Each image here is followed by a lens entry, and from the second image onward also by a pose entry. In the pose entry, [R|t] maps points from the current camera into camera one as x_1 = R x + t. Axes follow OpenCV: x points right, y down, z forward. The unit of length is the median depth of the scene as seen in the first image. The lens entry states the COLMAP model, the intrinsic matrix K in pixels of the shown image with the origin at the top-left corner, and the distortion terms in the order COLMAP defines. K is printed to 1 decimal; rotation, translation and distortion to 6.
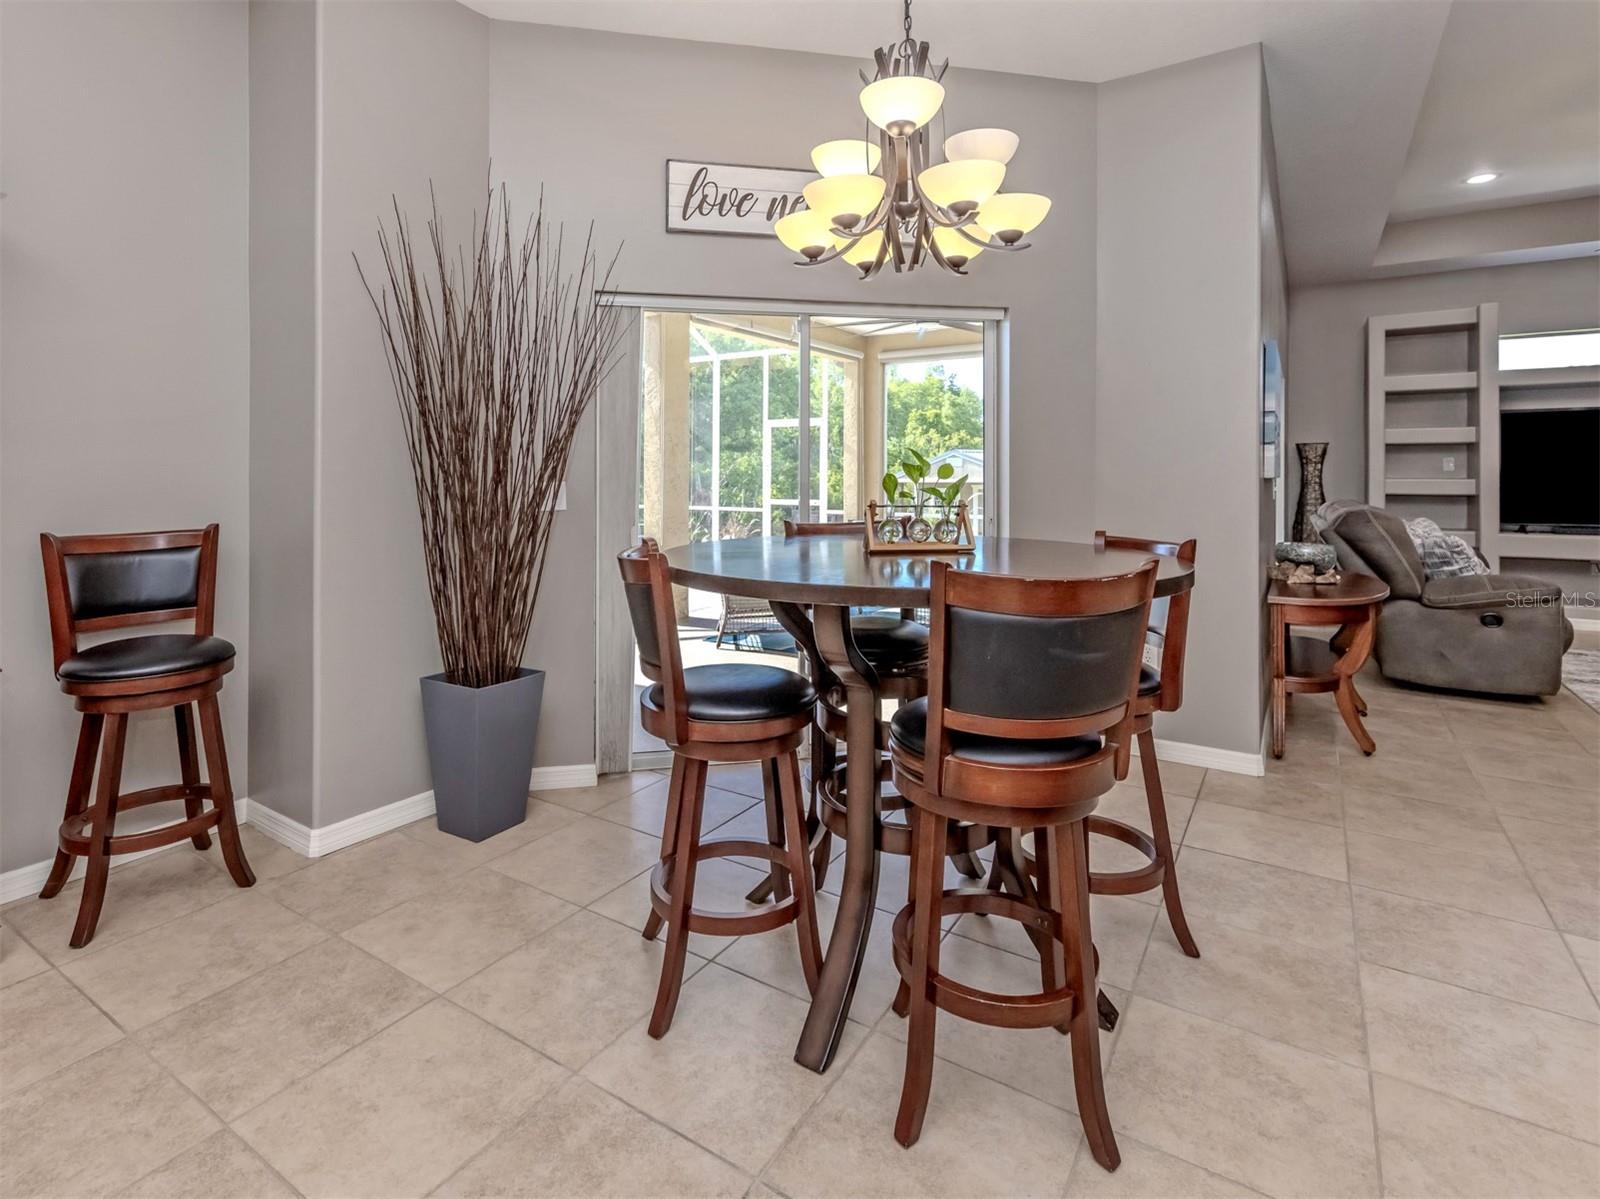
lens RADIAL K [[806.5, 0, 779.3], [0, 806.5, 474.0], [0, 0, 1]] dist [0.001565, -0.000182]
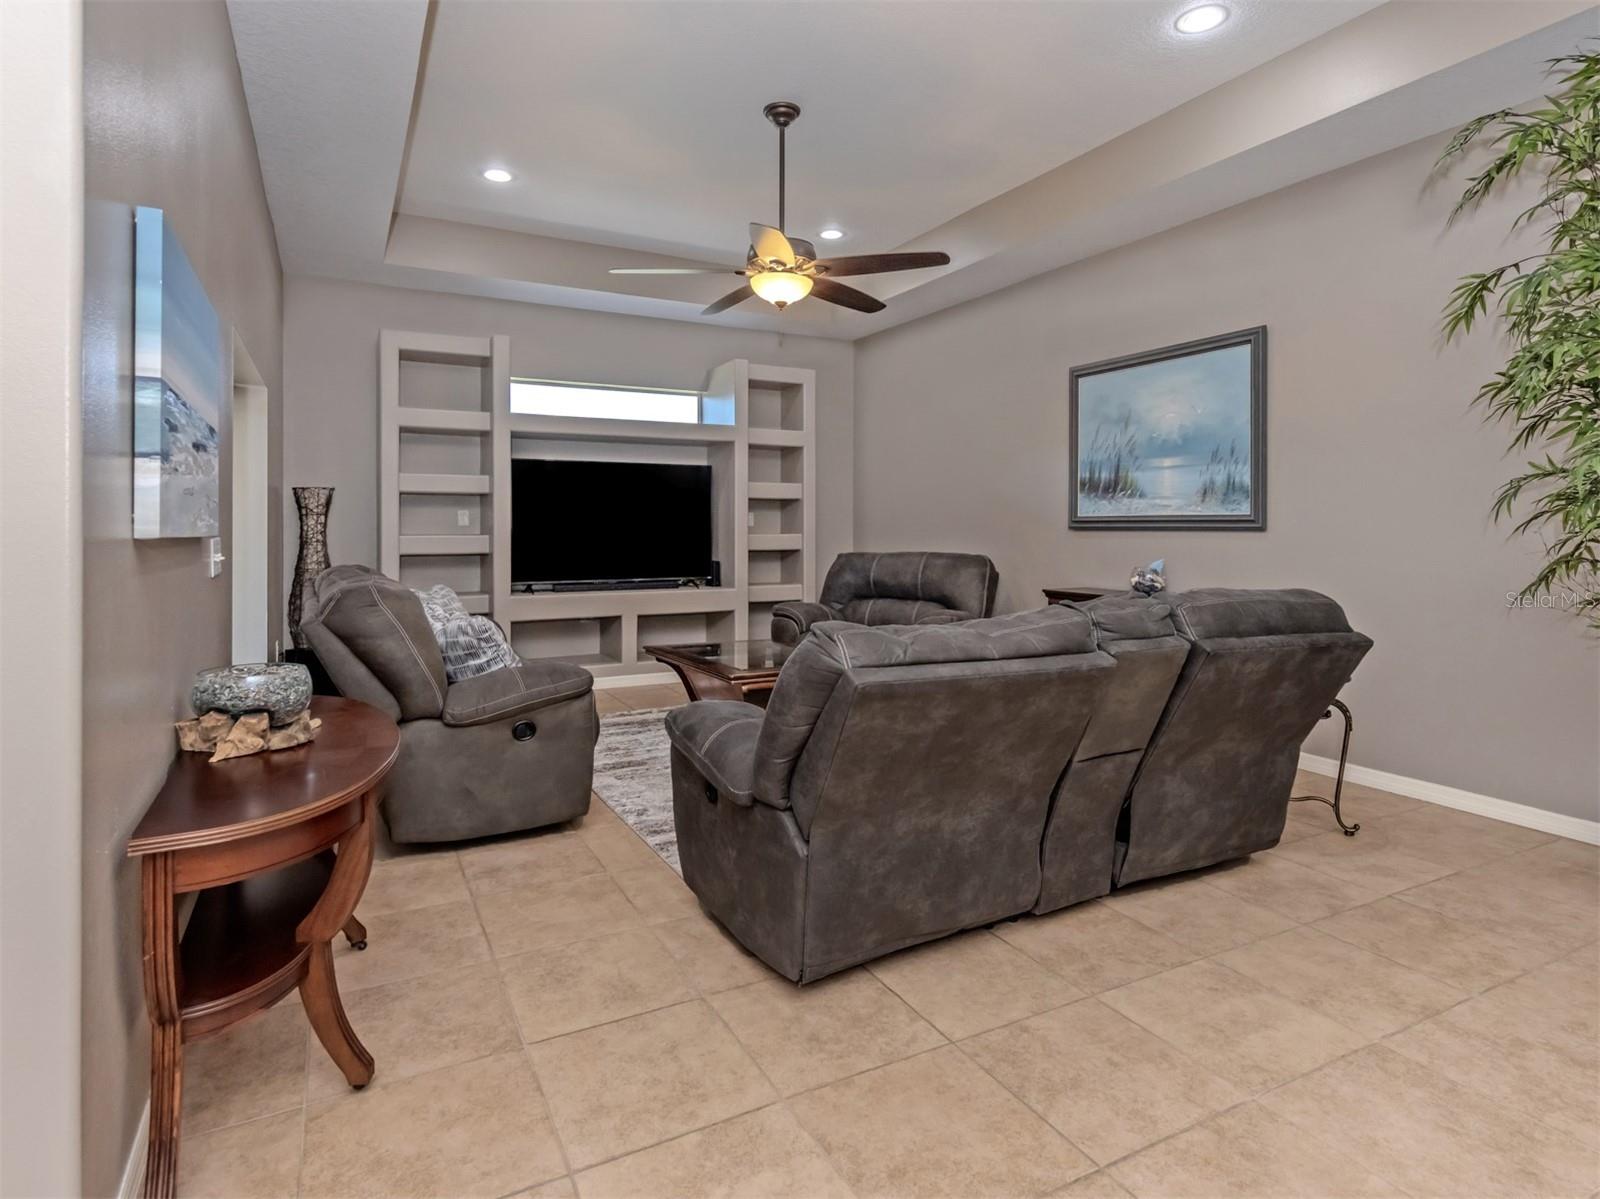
lens RADIAL K [[862.1, 0, 782.0], [0, 862.1, 528.5], [0, 0, 1]] dist [0.018400, -0.000195]
pose [[0.489889, 0.000623, 0.871784, 0.262419], [-0.000560, 1.000000, -0.000400, -0.000763], [-0.871784, -0.000293, 0.489890, 0.344701]]
